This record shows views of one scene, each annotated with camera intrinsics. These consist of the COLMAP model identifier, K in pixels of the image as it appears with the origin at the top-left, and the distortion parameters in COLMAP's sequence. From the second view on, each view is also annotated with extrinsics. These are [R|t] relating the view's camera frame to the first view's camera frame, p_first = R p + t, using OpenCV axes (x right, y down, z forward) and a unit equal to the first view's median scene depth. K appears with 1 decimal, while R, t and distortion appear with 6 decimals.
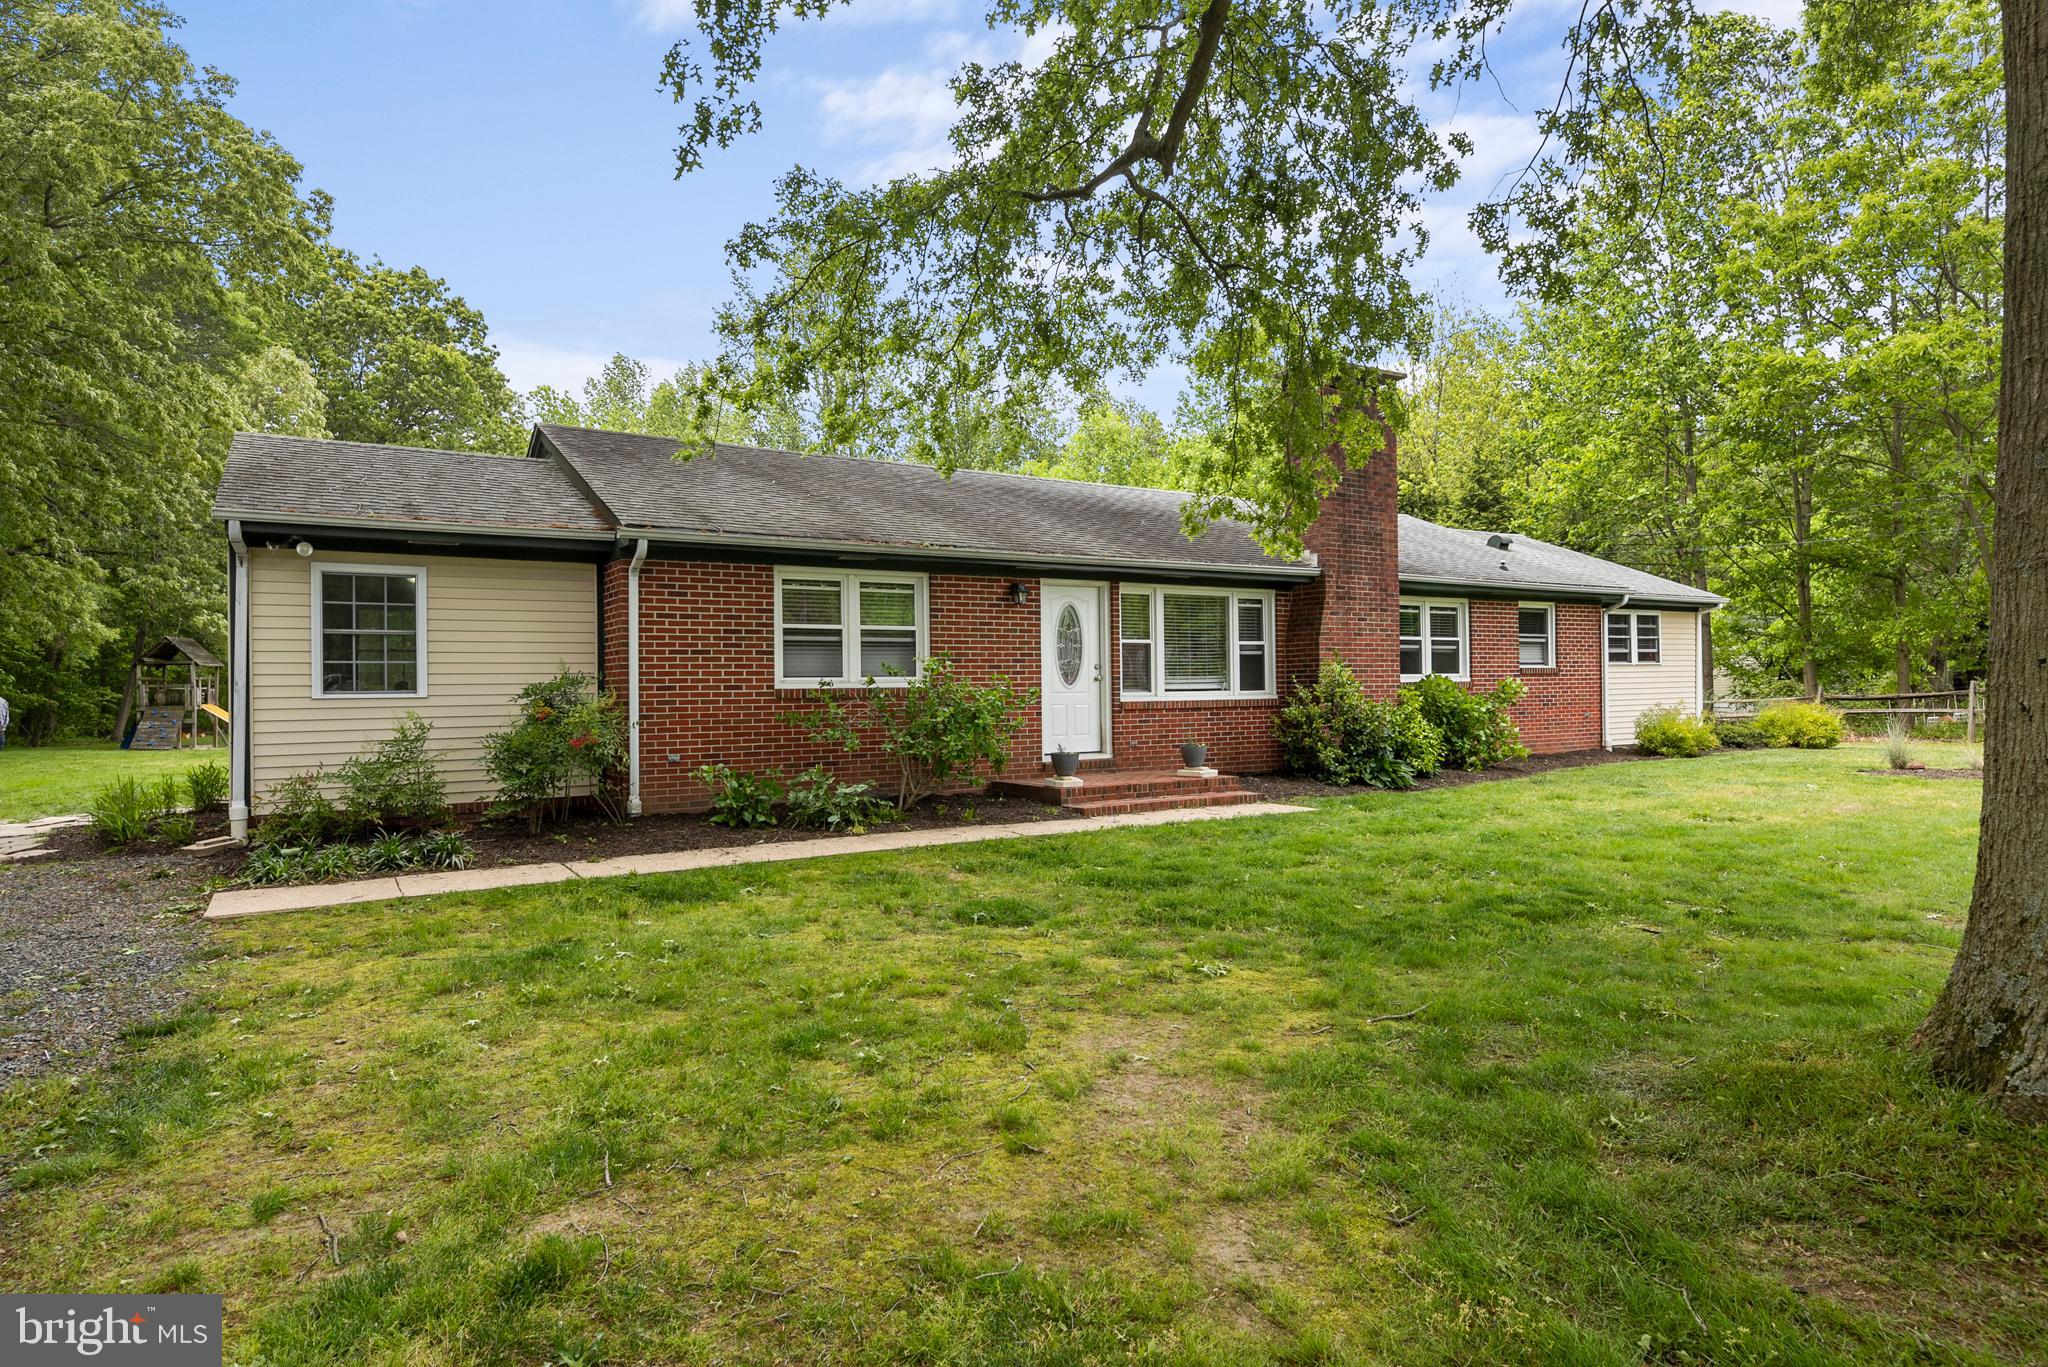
lens RADIAL K [[1164.0, 0, 1024.0], [0, 1164.0, 683.5], [0, 0, 1]] dist [-0.004668, -0.000570]
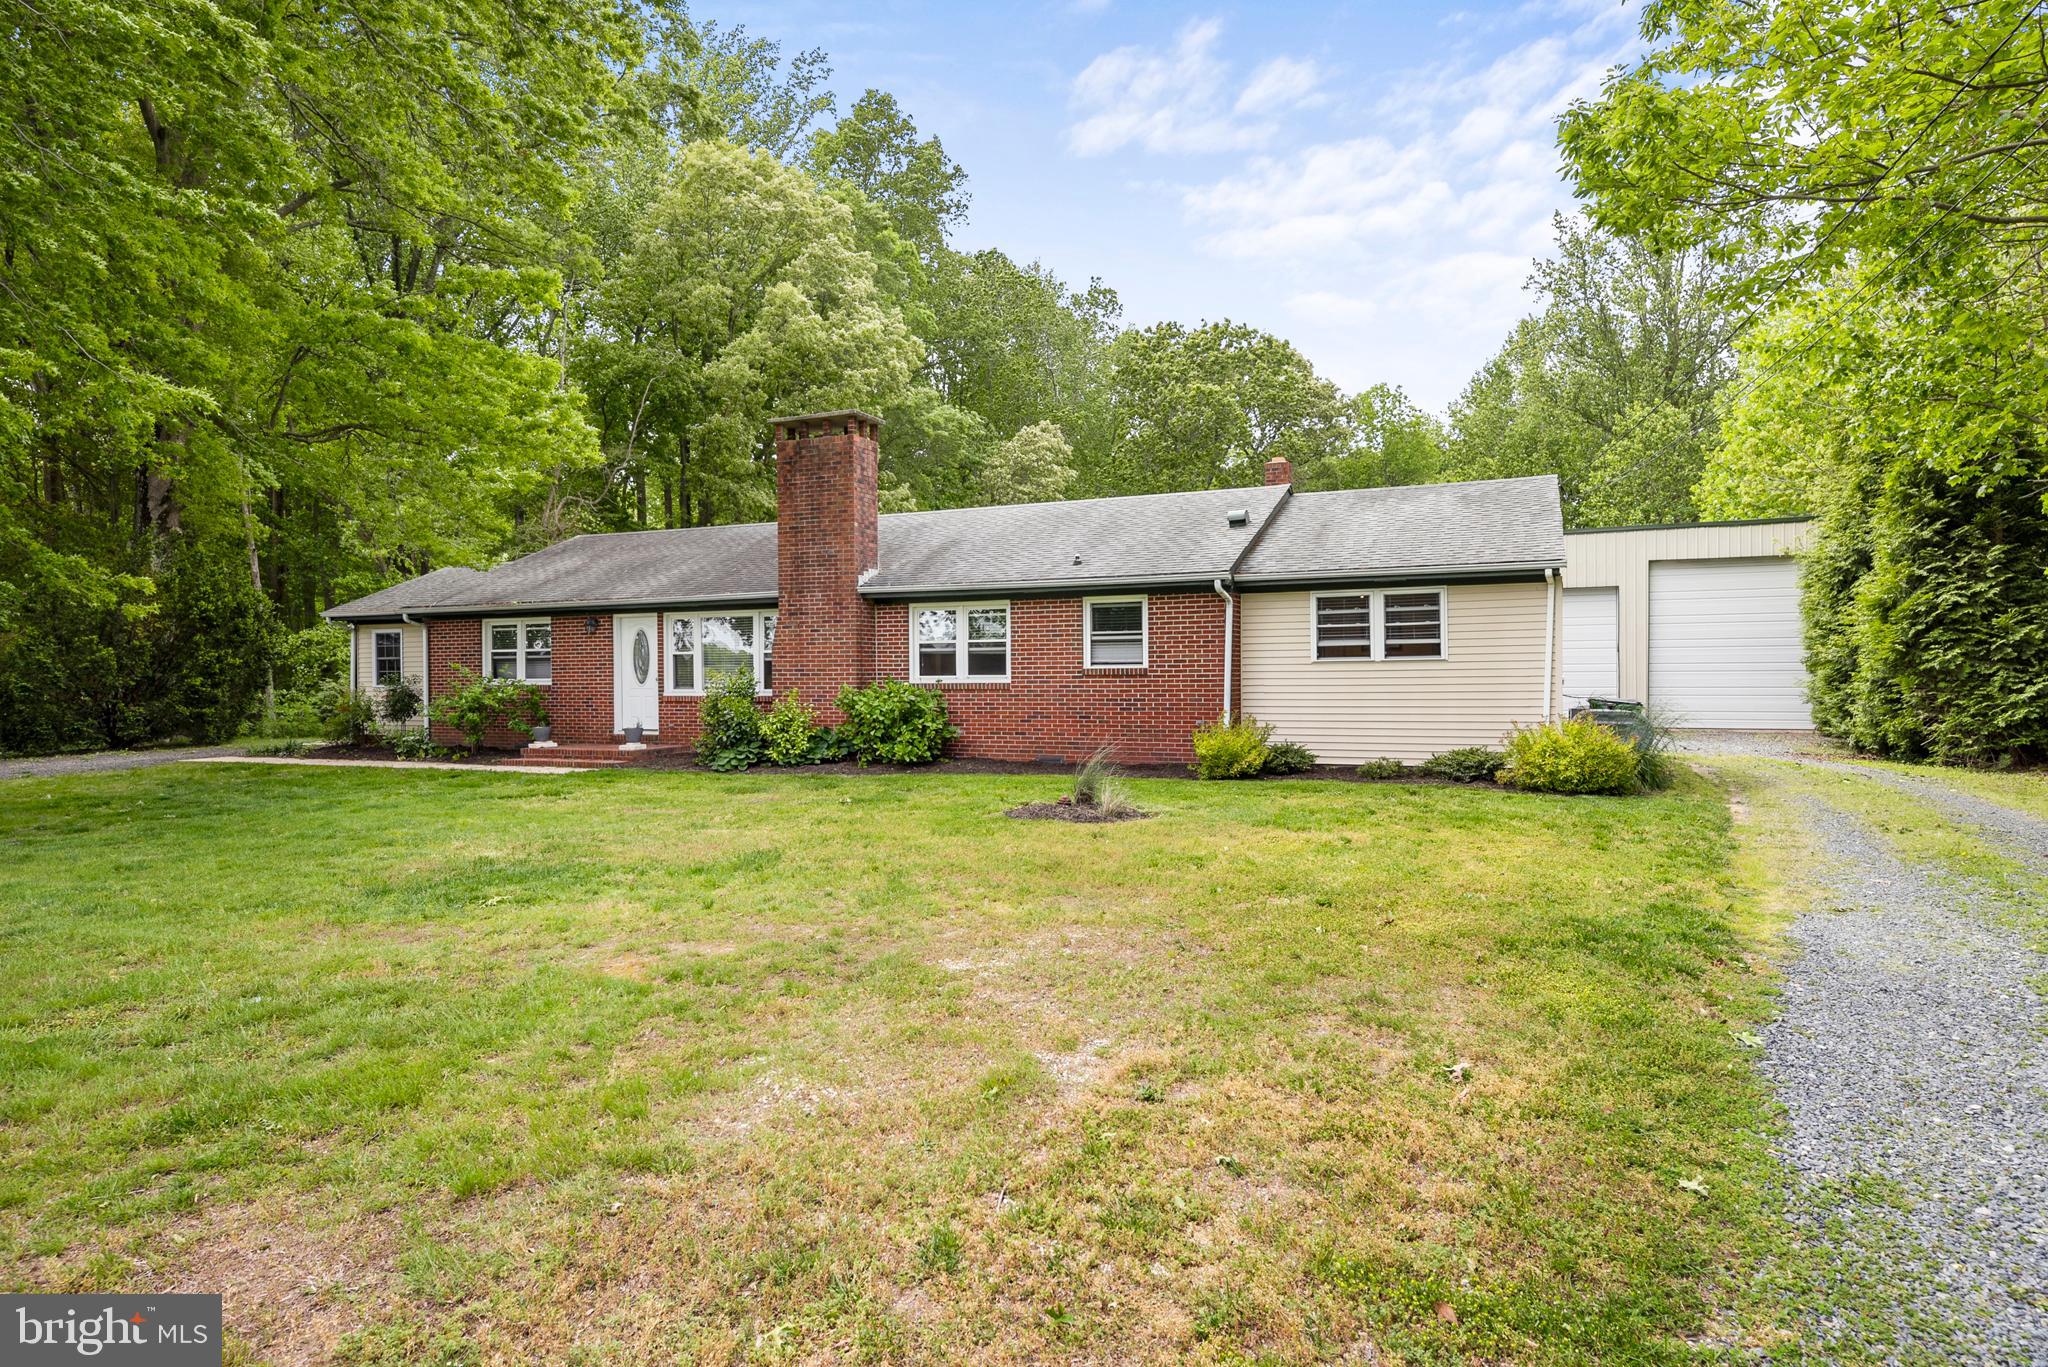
lens RADIAL K [[1164.0, 0, 1024.0], [0, 1164.0, 683.5], [0, 0, 1]] dist [-0.004668, -0.000570]
pose [[0.546967, 0.018226, -0.836956, 1.495424], [0.007102, 0.999626, 0.026410, -0.033744], [0.837124, -0.020390, 0.546633, 0.570434]]
